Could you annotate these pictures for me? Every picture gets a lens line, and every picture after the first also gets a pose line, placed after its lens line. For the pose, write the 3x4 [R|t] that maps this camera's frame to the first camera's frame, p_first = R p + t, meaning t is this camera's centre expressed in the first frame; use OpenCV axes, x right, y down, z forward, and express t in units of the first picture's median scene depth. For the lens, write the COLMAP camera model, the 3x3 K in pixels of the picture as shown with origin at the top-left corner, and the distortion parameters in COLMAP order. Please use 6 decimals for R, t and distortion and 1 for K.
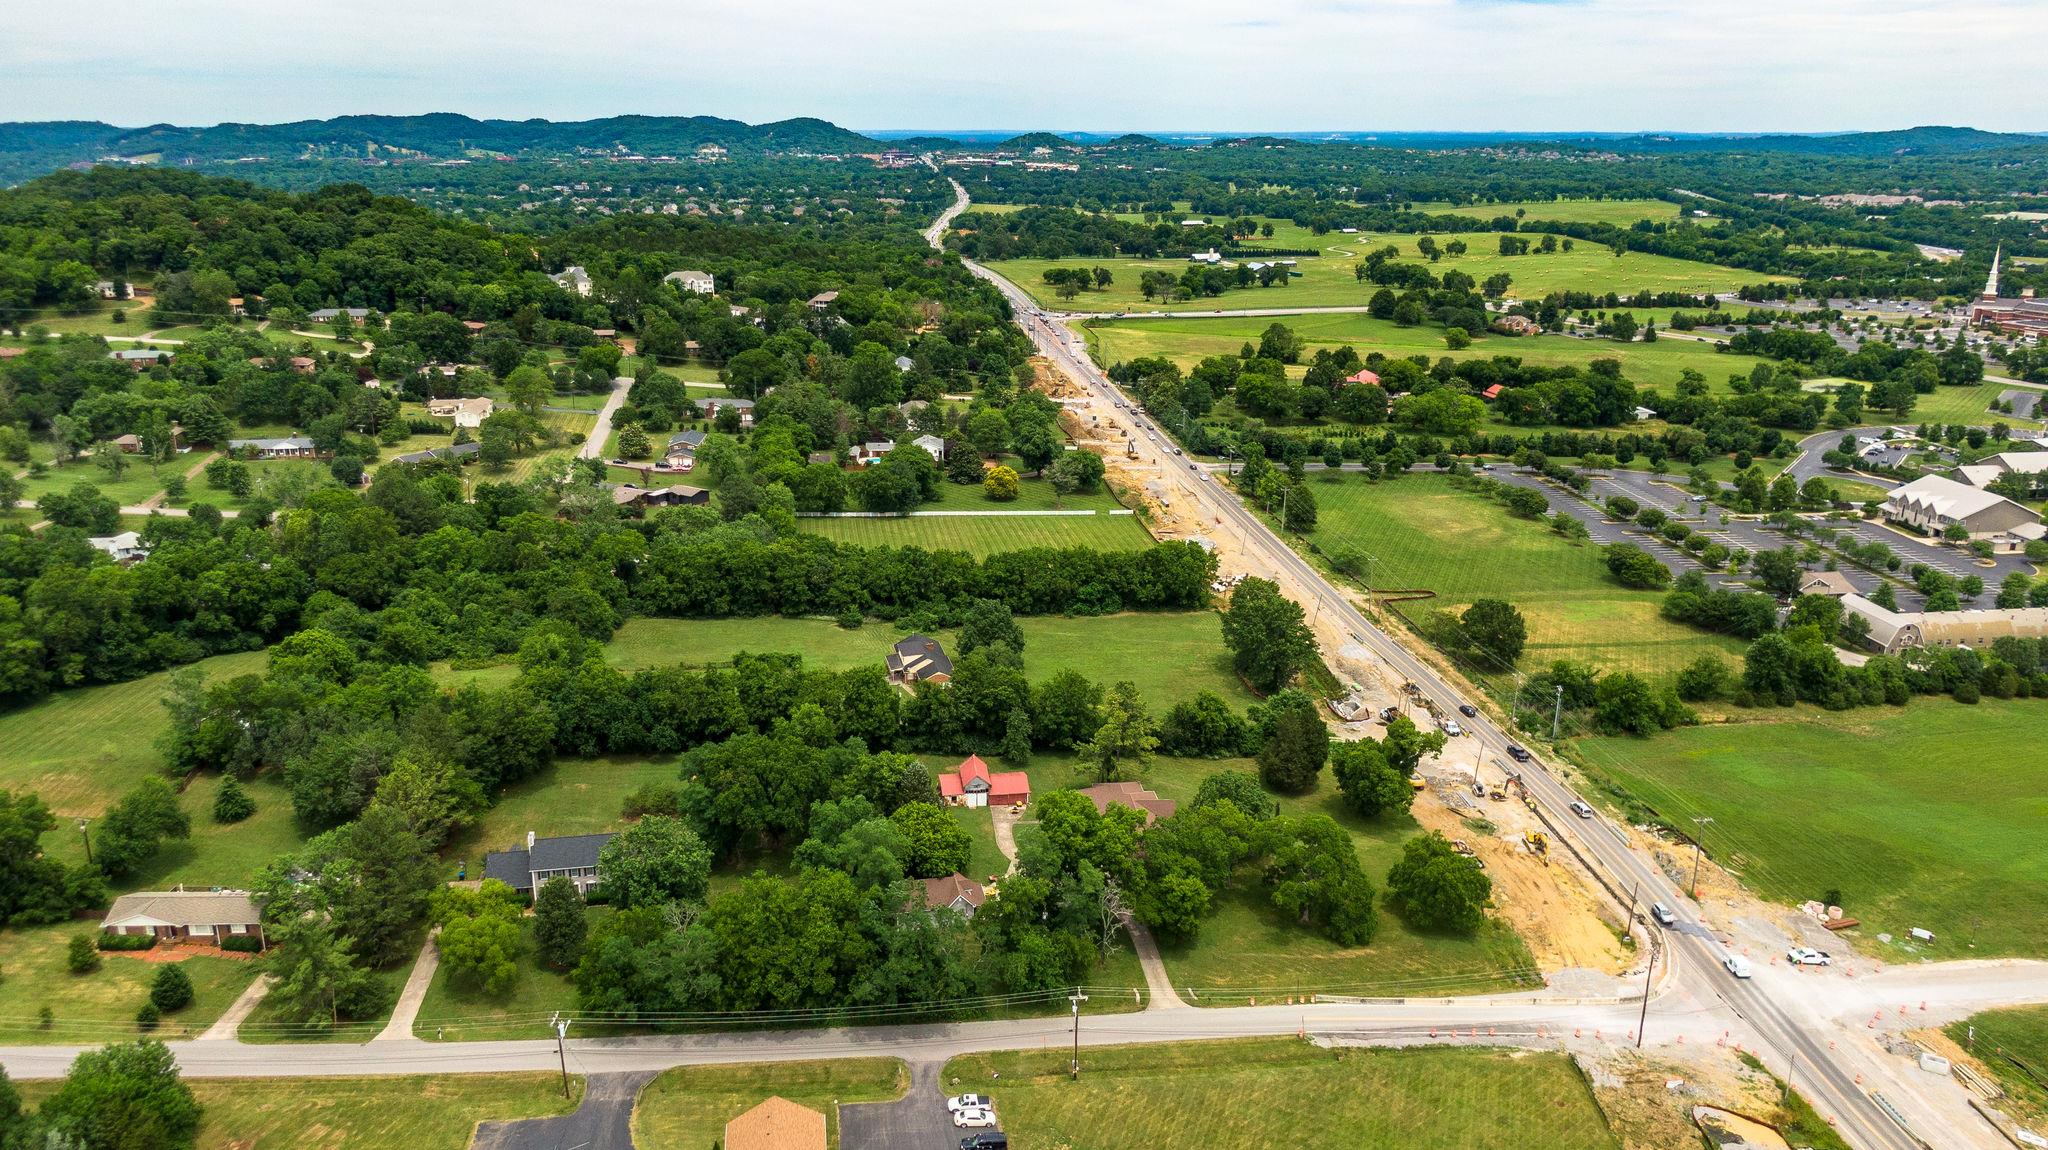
lens RADIAL K [[1465.5, 0, 1019.1], [0, 1465.5, 574.7], [0, 0, 1]] dist [0.019499, -0.034265]
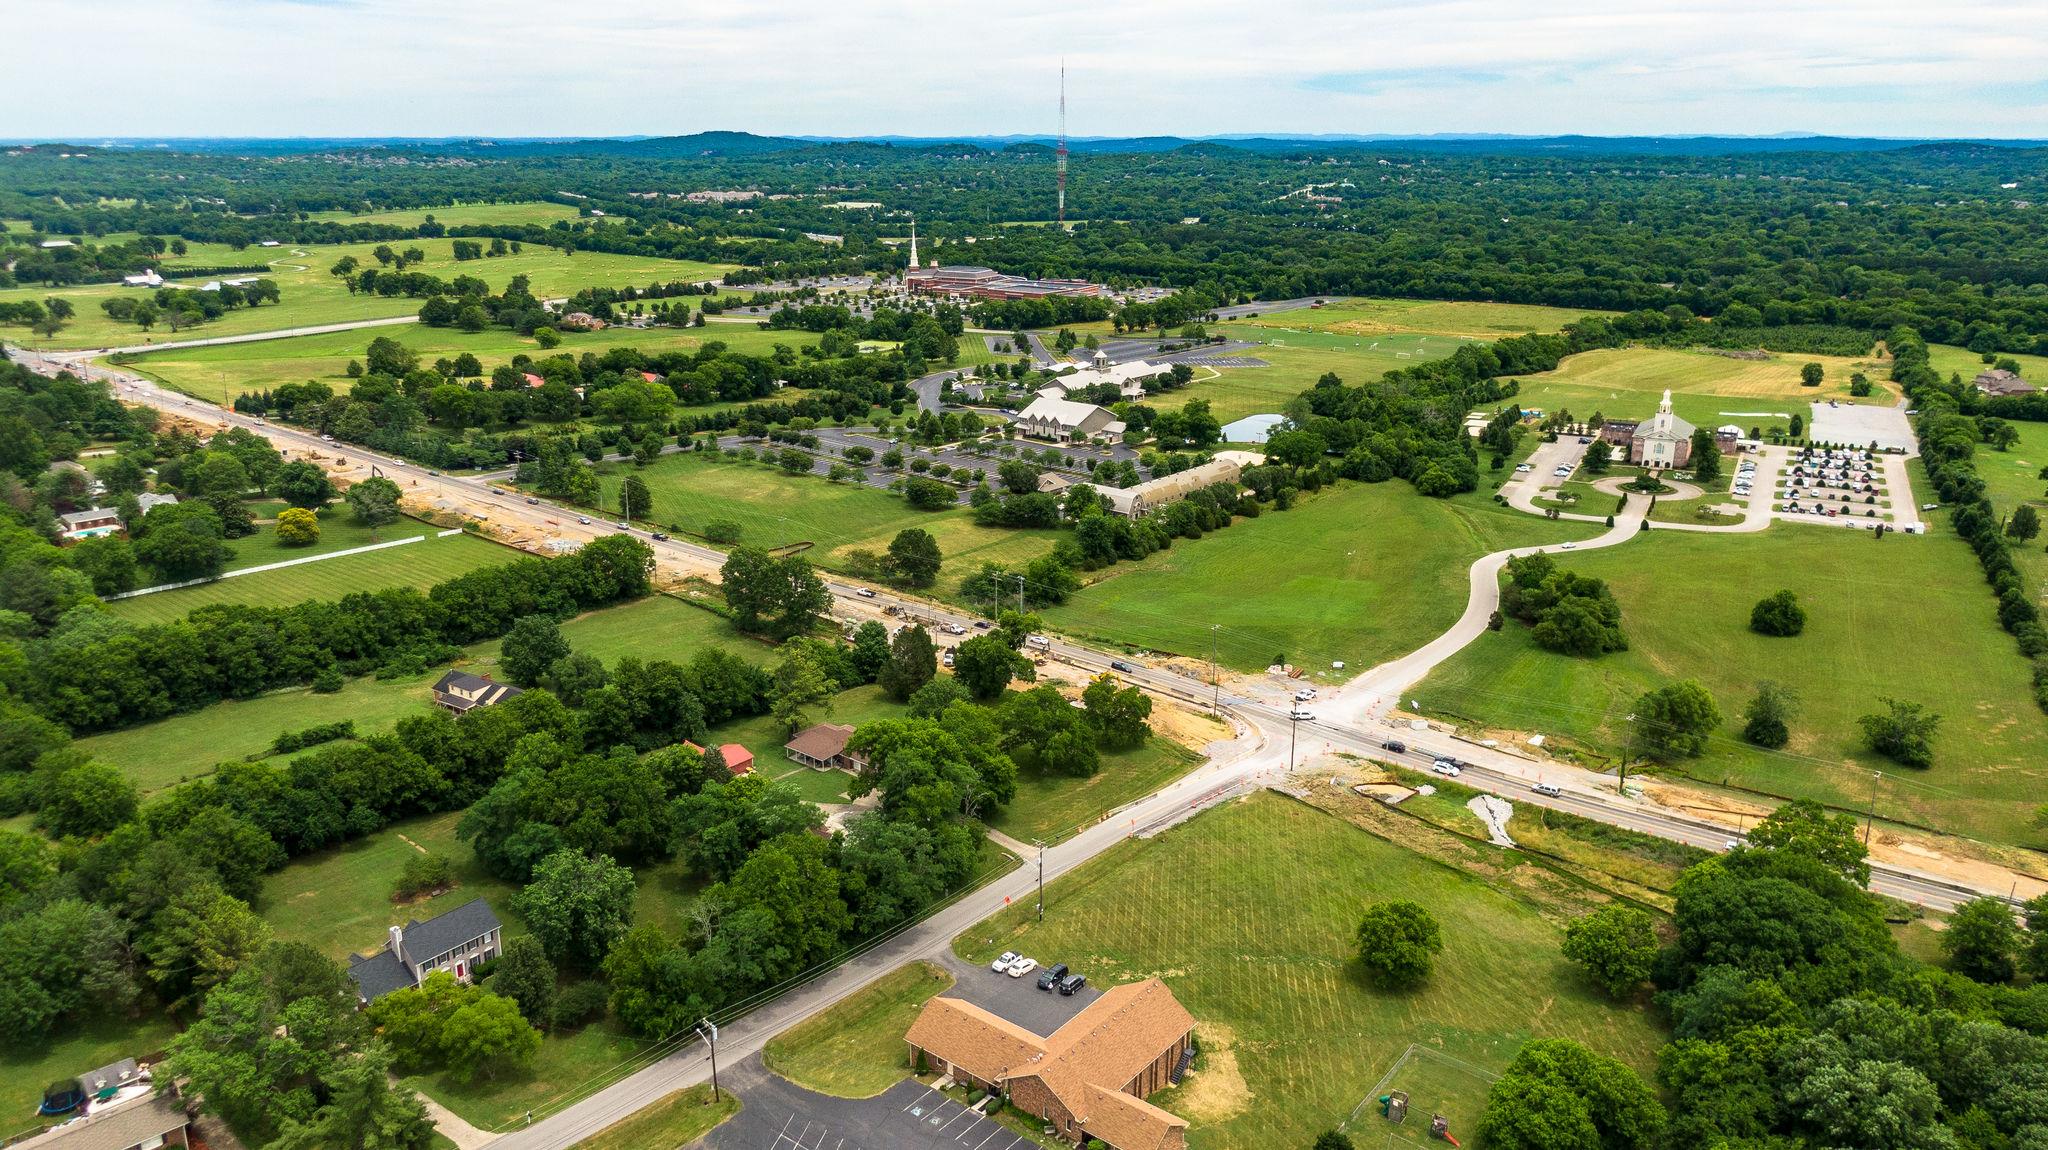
lens RADIAL K [[1465.5, 0, 1027.2], [0, 1465.5, 581.5], [0, 0, 1]] dist [0.019499, -0.034265]
pose [[0.725078, -0.200407, 0.658861, -0.291836], [0.199801, 0.976788, 0.077230, -0.010364], [-0.659045, 0.075644, 0.748289, 0.032428]]
